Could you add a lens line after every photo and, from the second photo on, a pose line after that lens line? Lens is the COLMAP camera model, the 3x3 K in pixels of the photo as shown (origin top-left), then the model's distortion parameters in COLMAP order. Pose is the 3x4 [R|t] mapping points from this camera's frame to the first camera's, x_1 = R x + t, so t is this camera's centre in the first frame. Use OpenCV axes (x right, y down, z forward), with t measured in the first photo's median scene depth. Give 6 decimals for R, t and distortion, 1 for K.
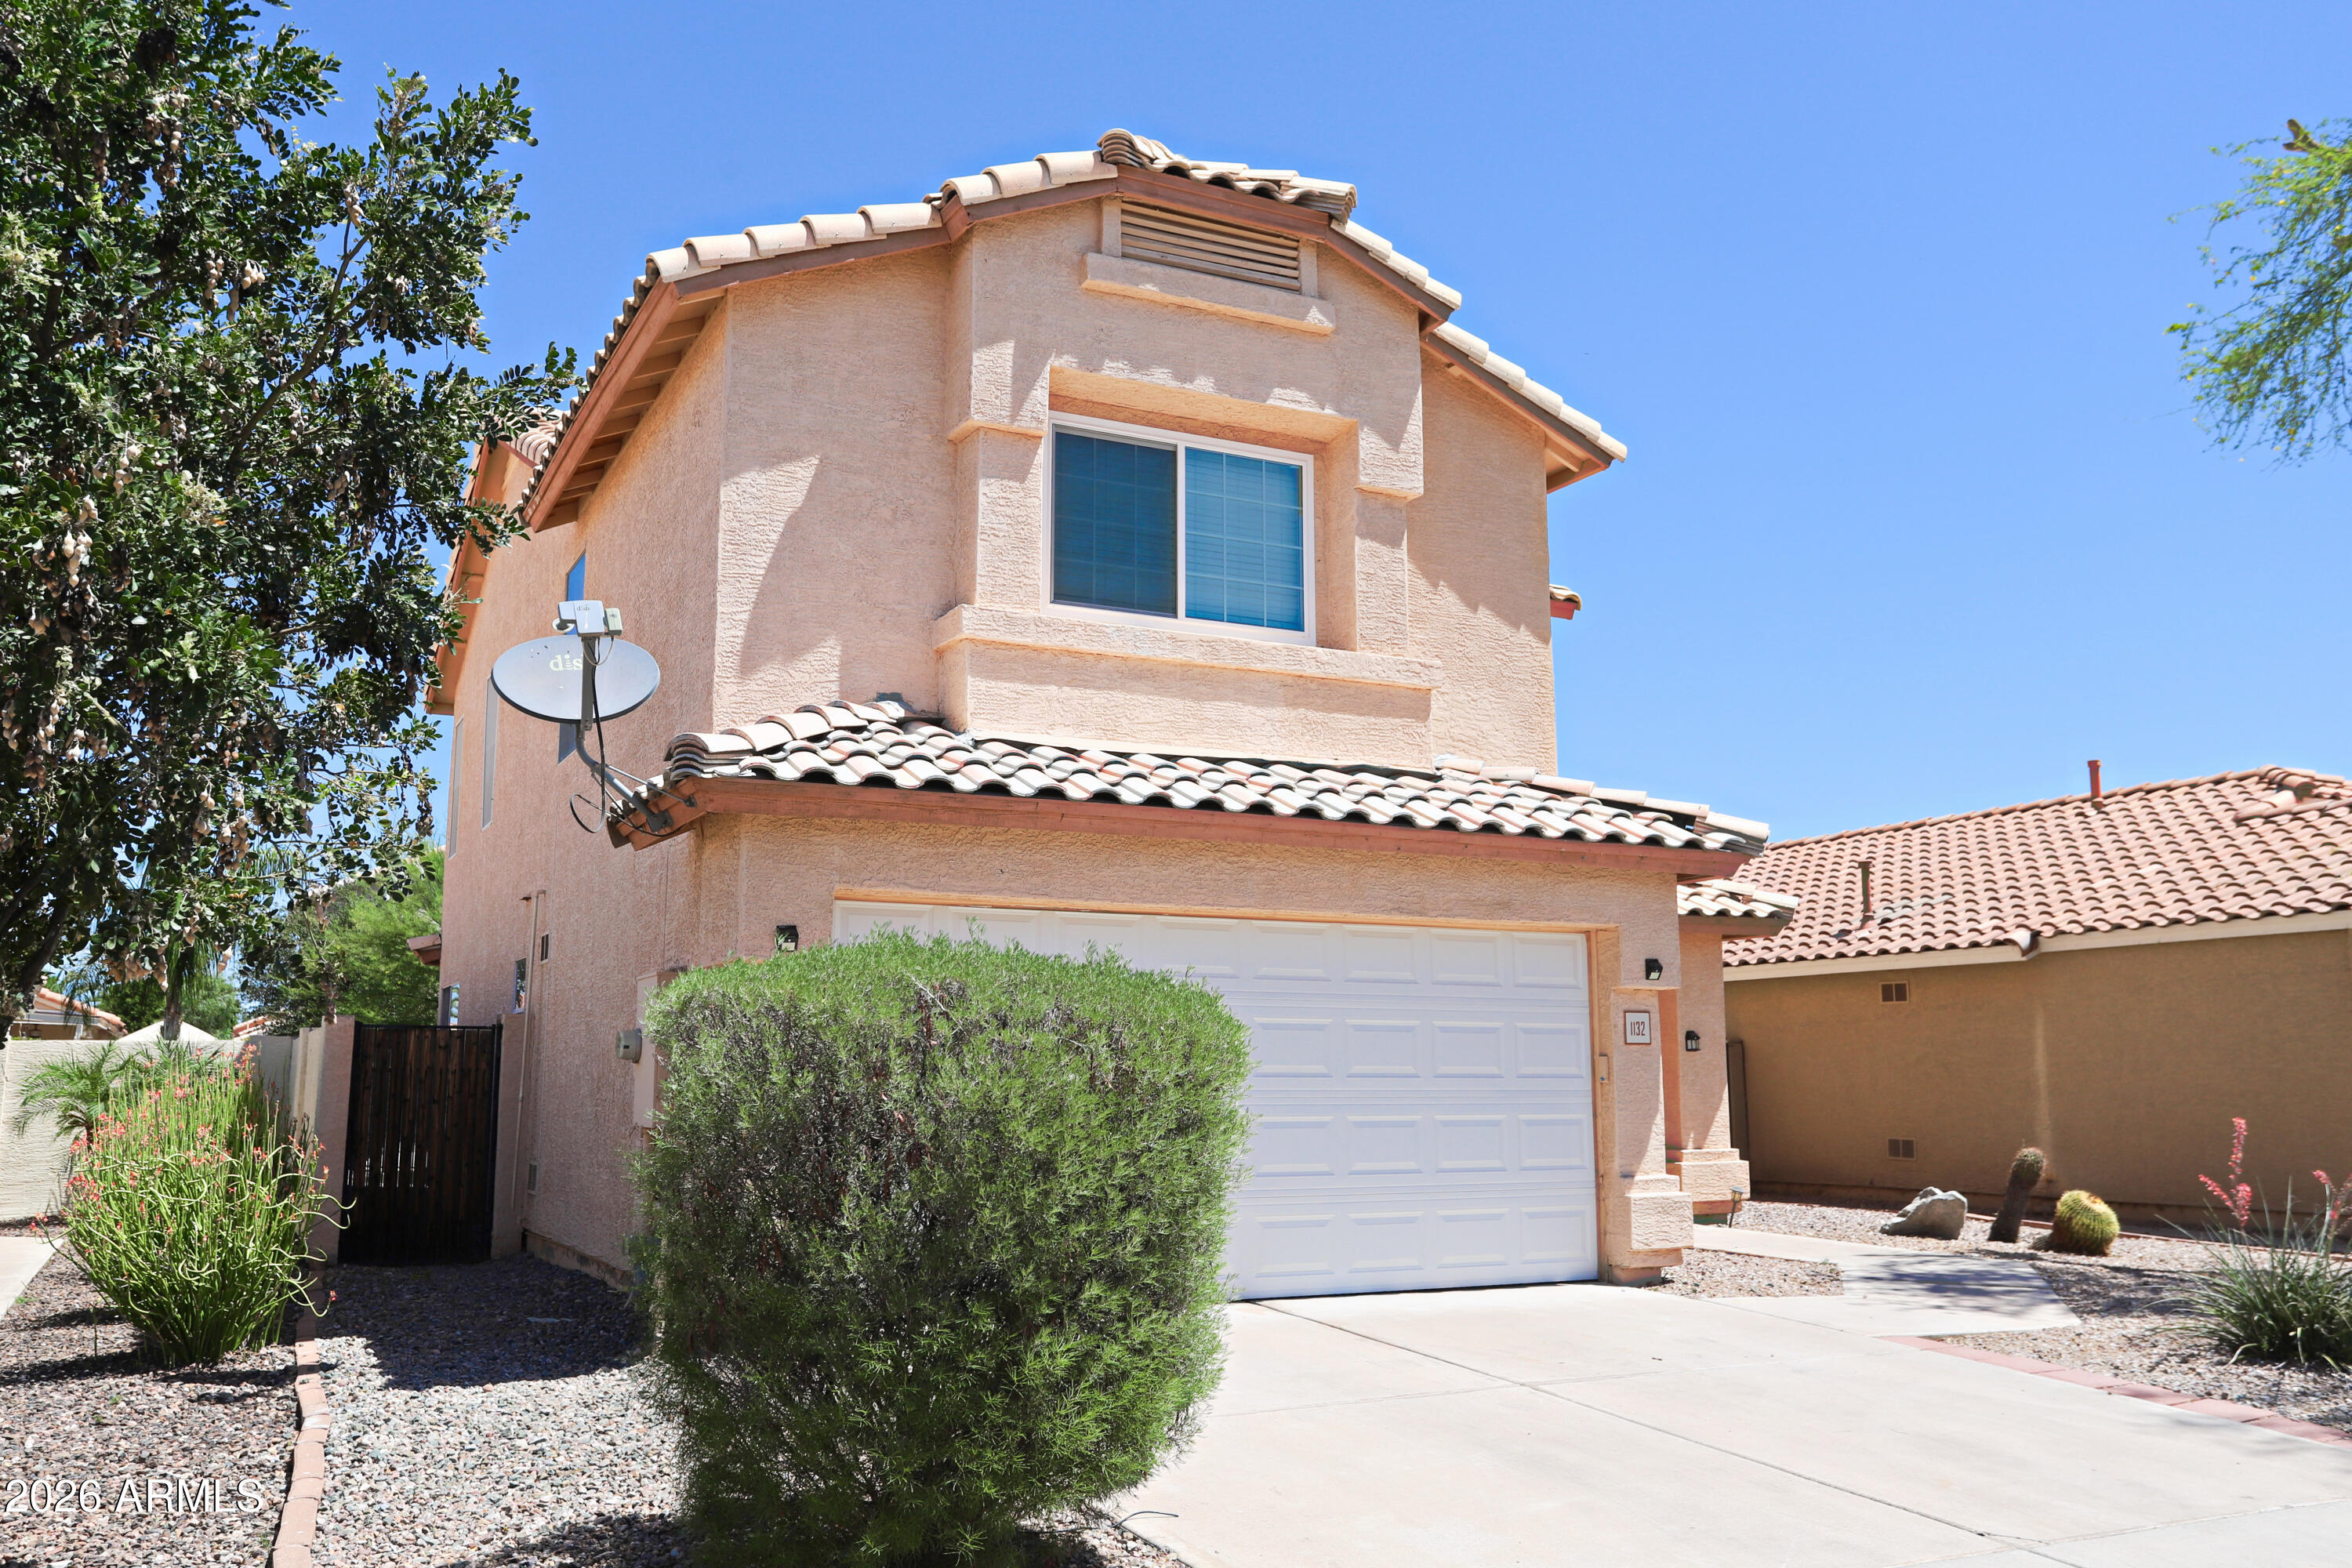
lens RADIAL K [[1915.9, 0, 1176.0], [0, 1915.9, 784.0], [0, 0, 1]] dist [-0.001884, -0.001888]
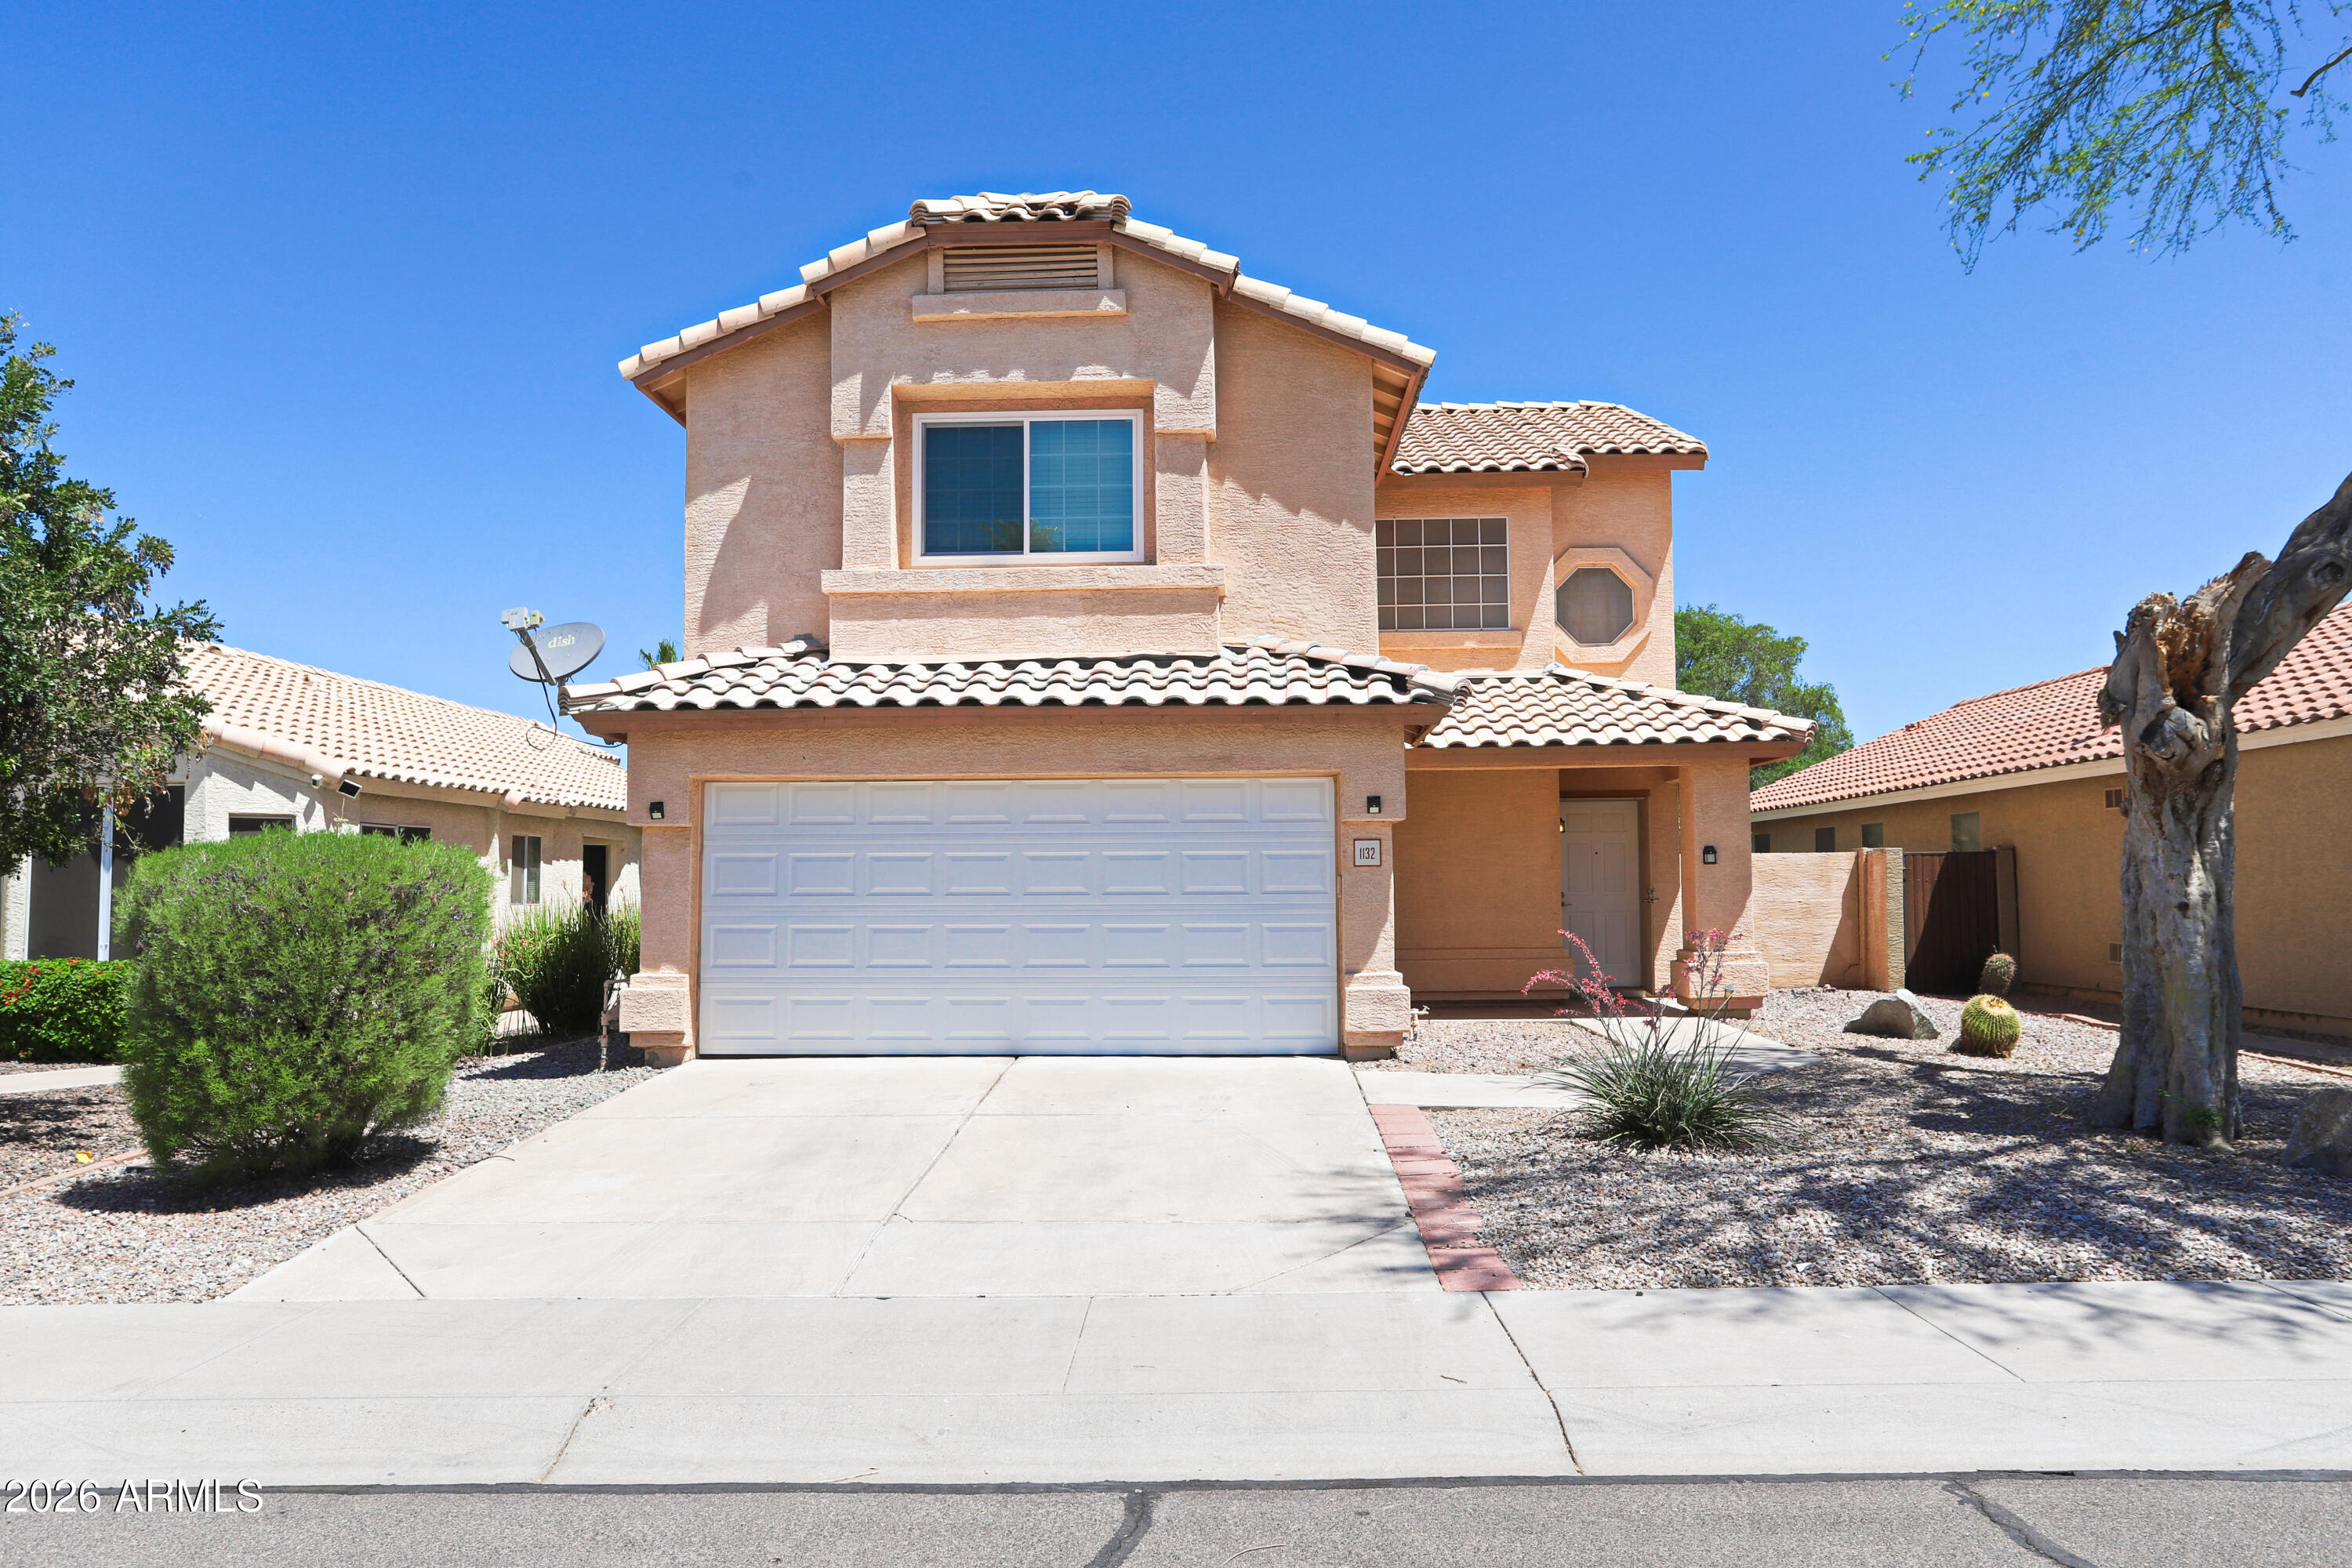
lens RADIAL K [[1661.3, 0, 1167.0], [0, 1661.3, 778.9], [0, 0, 1]] dist [-0.019357, 0.004198]
pose [[0.872585, -0.038028, -0.486979, 0.658047], [0.082317, 0.994154, 0.069865, -0.003551], [0.481476, -0.101050, 0.870615, 0.025923]]
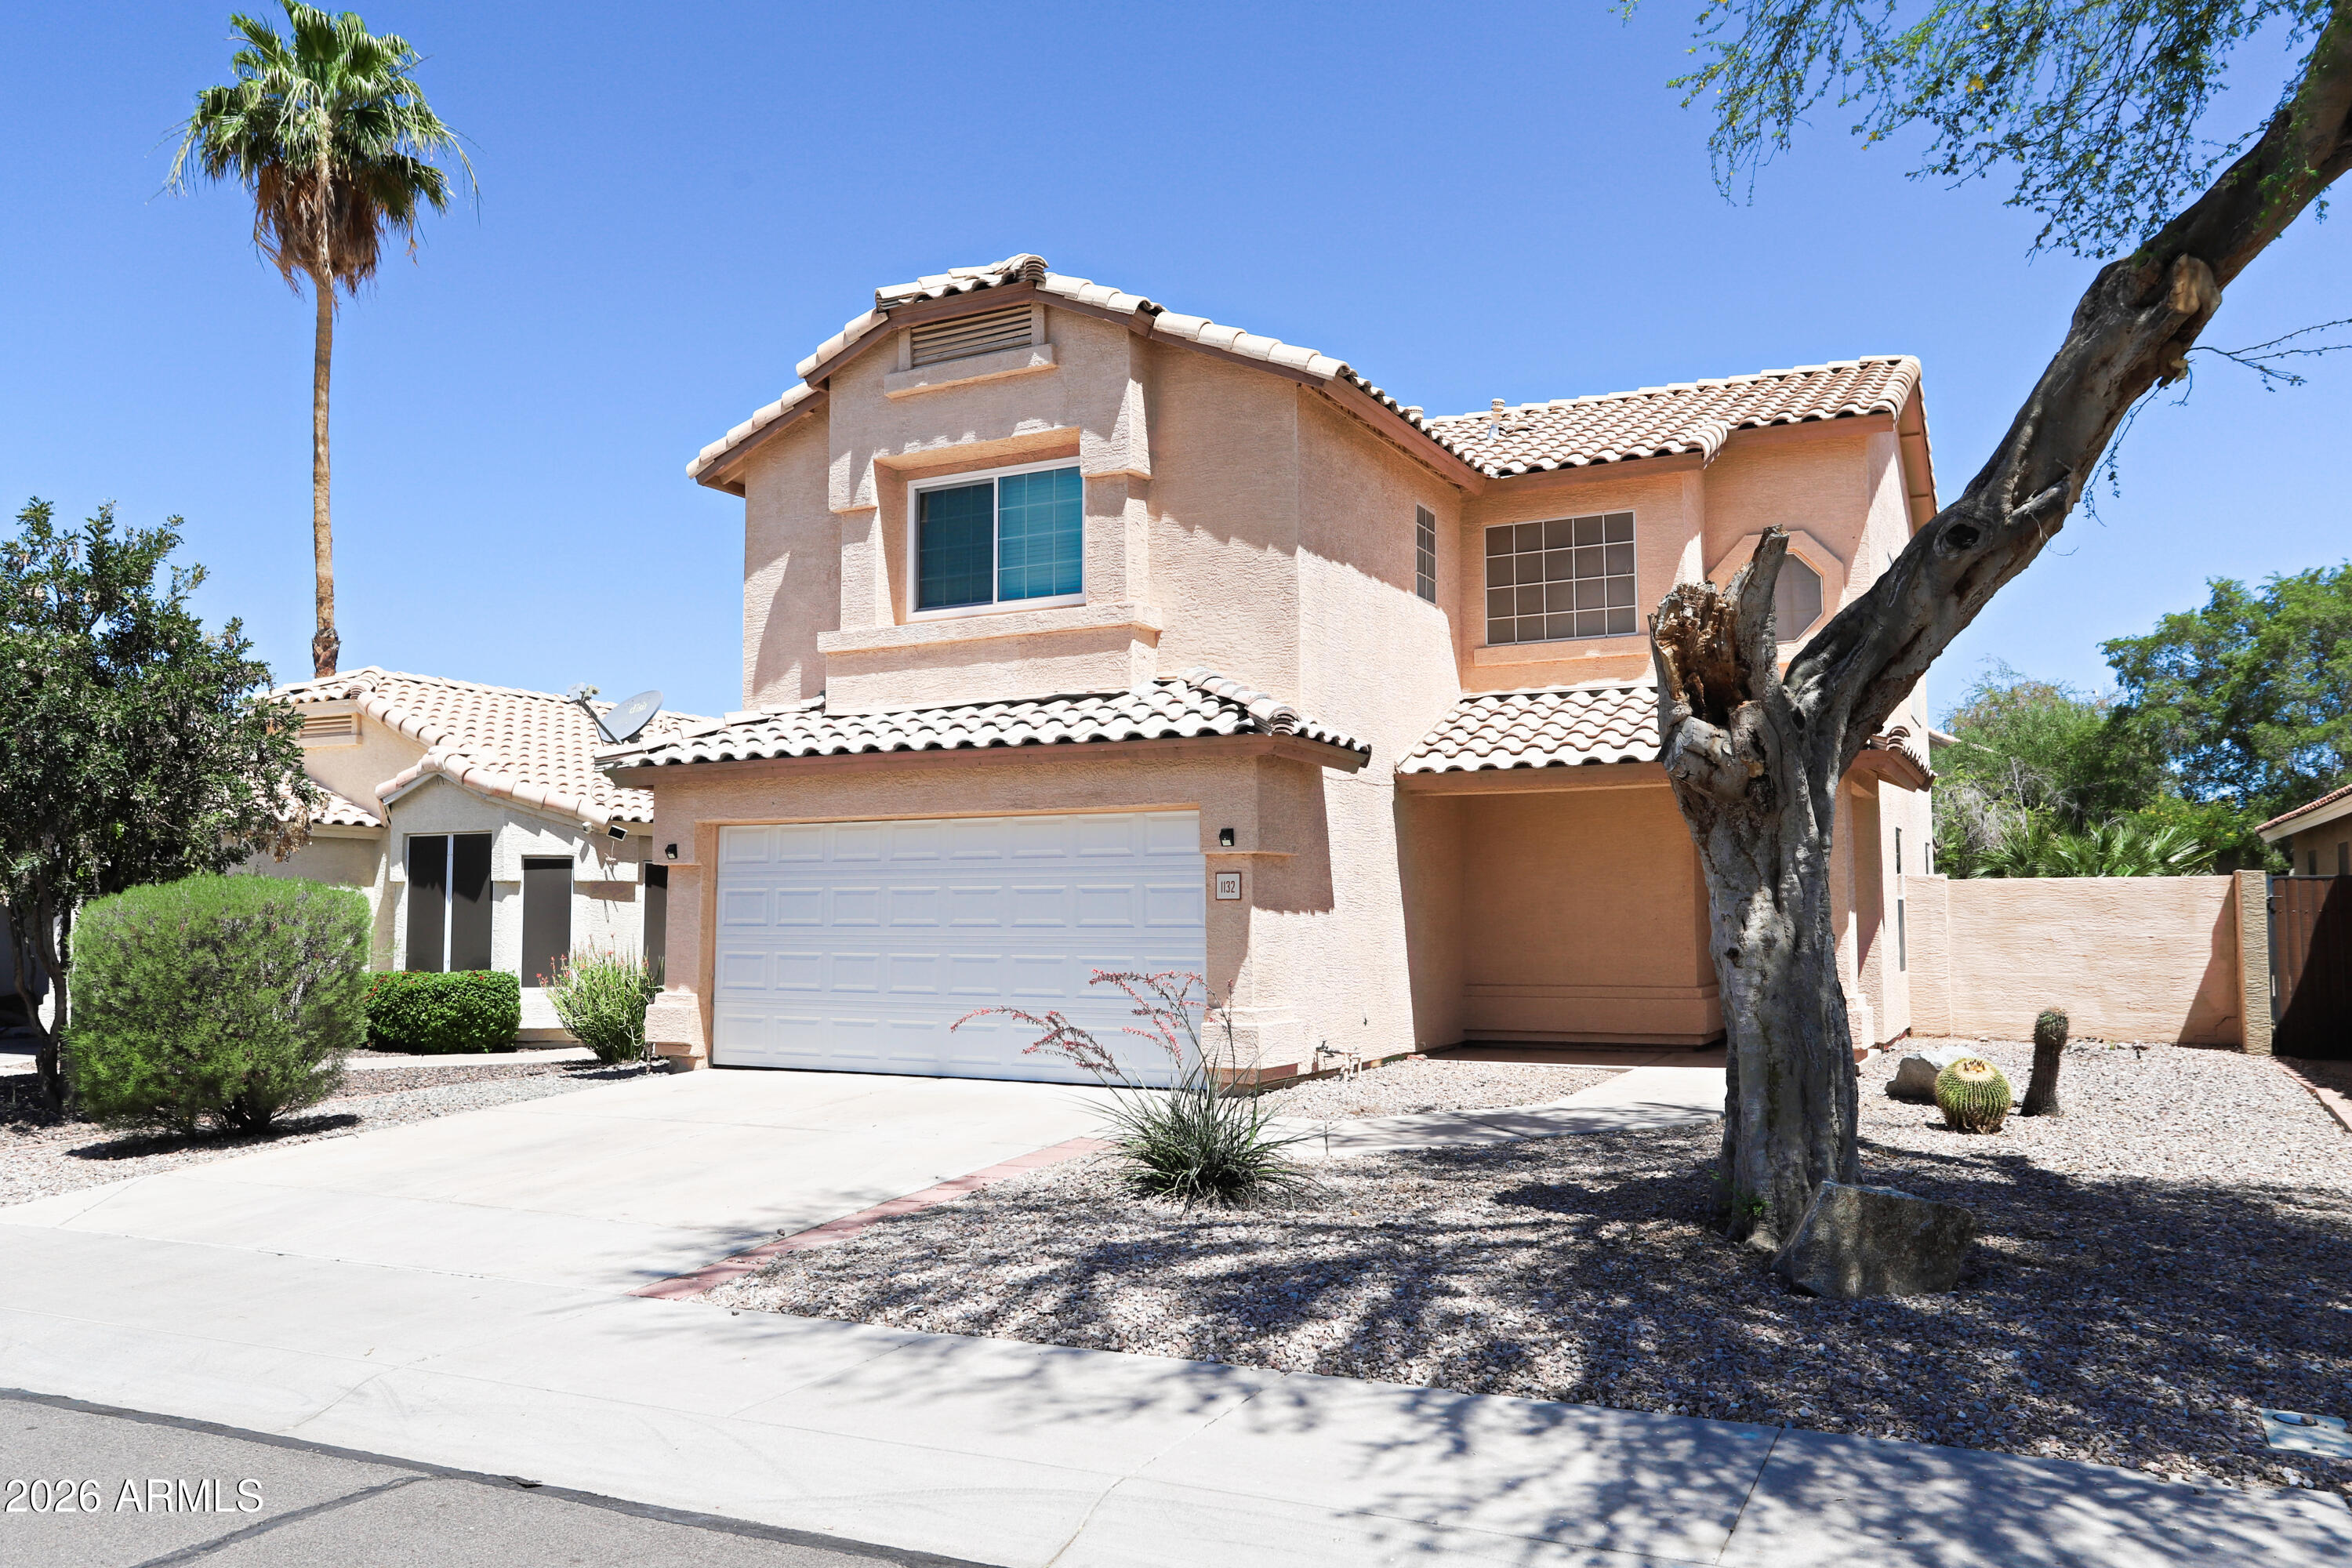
lens RADIAL K [[1713.9, 0, 1176.0], [0, 1713.9, 784.0], [0, 0, 1]] dist [-0.016049, -0.000383]
pose [[0.582408, -0.063962, -0.810377, 1.115378], [0.129462, 0.991474, 0.014787, 0.044897], [0.802522, -0.113525, 0.585723, 0.360792]]
